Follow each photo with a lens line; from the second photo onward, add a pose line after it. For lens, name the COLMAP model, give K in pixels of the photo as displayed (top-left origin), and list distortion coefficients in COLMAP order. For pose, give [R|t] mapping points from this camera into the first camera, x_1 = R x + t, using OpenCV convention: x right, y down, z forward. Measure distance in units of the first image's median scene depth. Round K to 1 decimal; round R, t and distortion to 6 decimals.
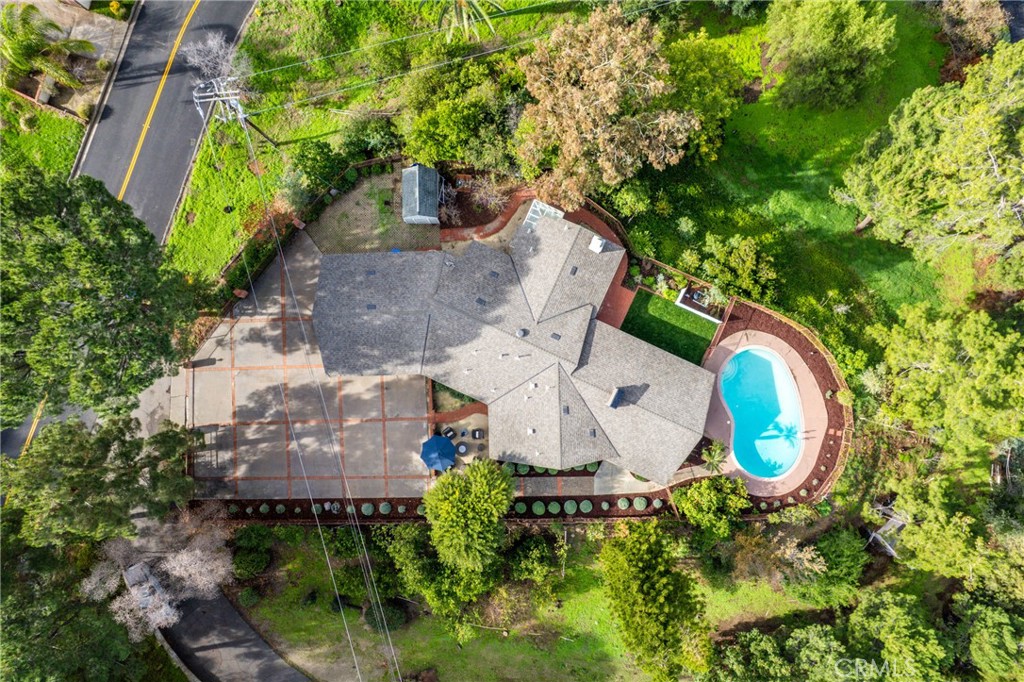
lens RADIAL K [[656.0, 0, 515.5], [0, 656.0, 338.9], [0, 0, 1]] dist [-0.080498, 0.064347]
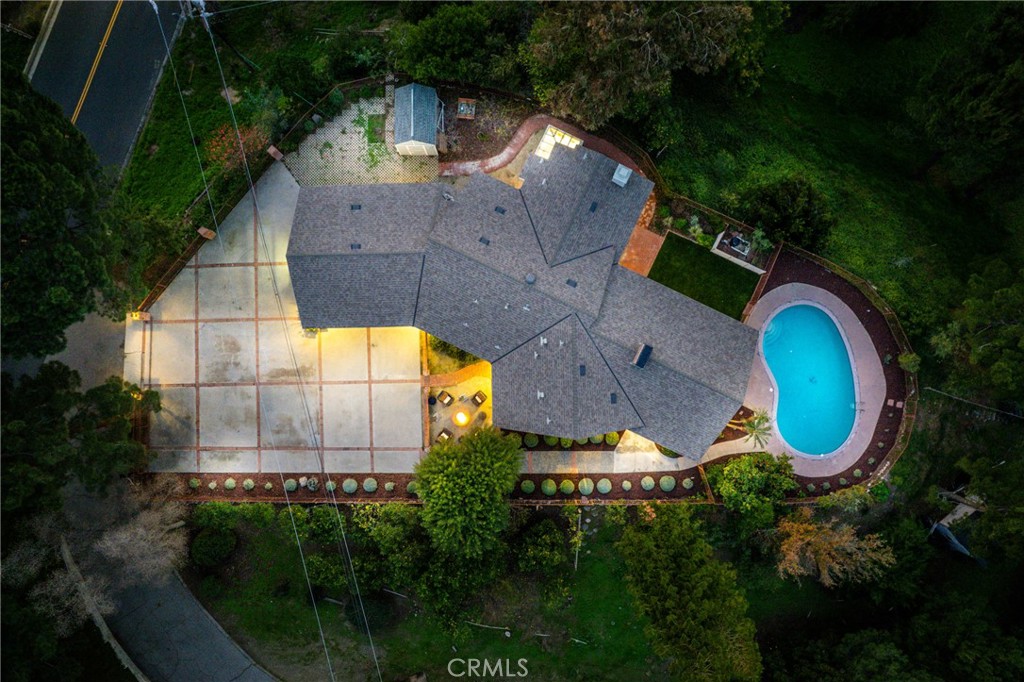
lens RADIAL K [[656.0, 0, 515.5], [0, 656.0, 338.9], [0, 0, 1]] dist [-0.080498, 0.064347]
pose [[0.999909, 0.012745, -0.004510, -0.007115], [-0.012762, 0.999912, -0.003587, 0.070305], [0.004464, 0.003644, 0.999983, 0.146061]]
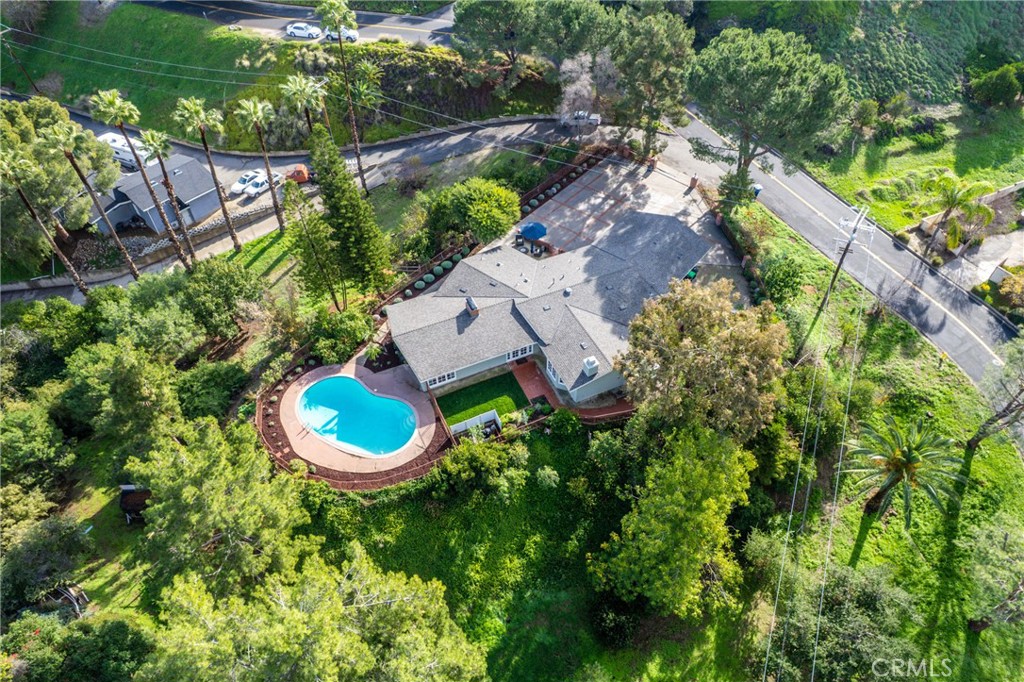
lens RADIAL K [[656.0, 0, 515.5], [0, 656.0, 338.9], [0, 0, 1]] dist [-0.080498, 0.064347]
pose [[-0.651781, 0.558749, -0.512817, 0.686822], [-0.758258, -0.466677, 0.455256, -0.488346], [0.015054, 0.685574, 0.727847, 0.194480]]
